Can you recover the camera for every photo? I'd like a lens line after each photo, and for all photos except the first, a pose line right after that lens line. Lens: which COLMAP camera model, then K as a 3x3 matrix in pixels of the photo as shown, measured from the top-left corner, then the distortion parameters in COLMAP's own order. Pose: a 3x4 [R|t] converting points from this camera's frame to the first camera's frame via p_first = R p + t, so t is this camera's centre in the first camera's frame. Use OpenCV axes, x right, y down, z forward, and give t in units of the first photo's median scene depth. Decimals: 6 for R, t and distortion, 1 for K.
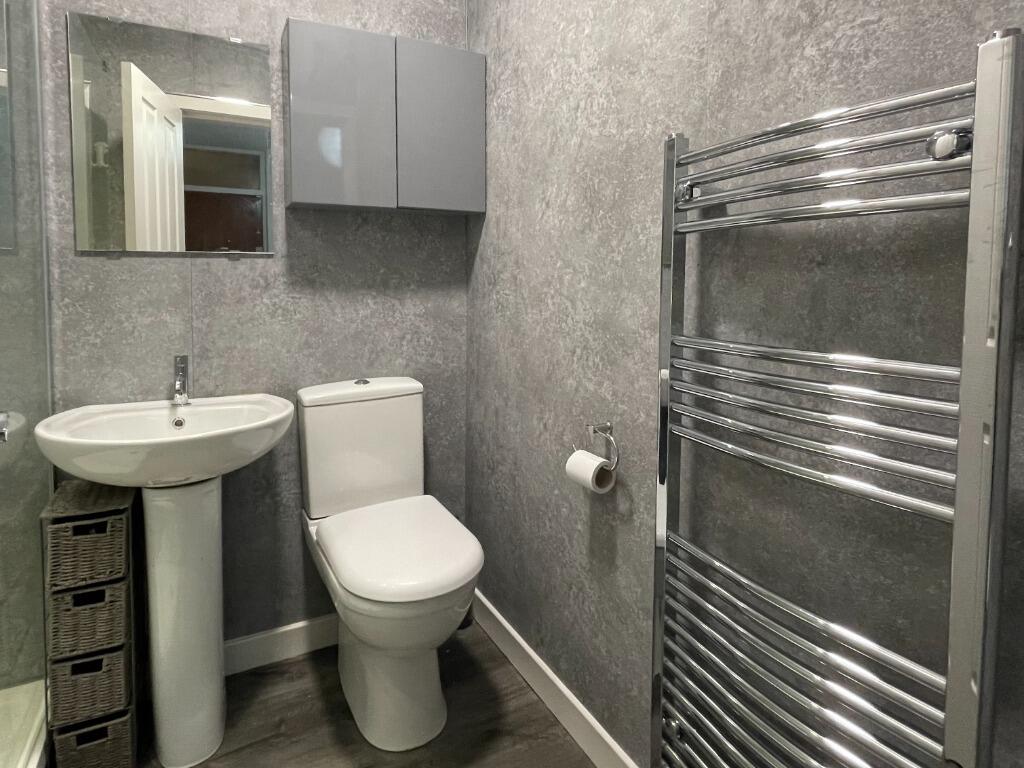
lens RADIAL K [[551.2, 0, 476.3], [0, 551.2, 309.3], [0, 0, 1]] dist [-0.002526, -0.001725]
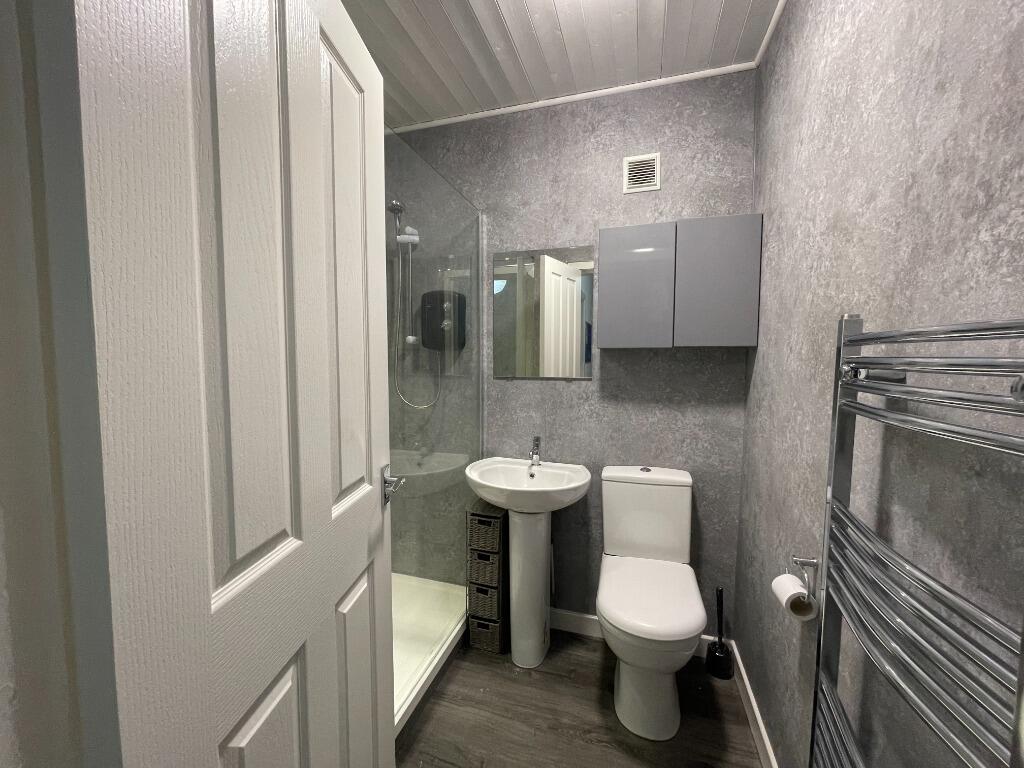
lens RADIAL K [[413.1, 0, 507.5], [0, 413.1, 382.3], [0, 0, 1]] dist [-0.008648, 0.000188]
pose [[0.719806, 0.048717, -0.692464, 0.314171], [-0.038079, 0.998803, 0.030687, -0.133831], [0.693130, 0.004280, 0.720800, -0.011179]]
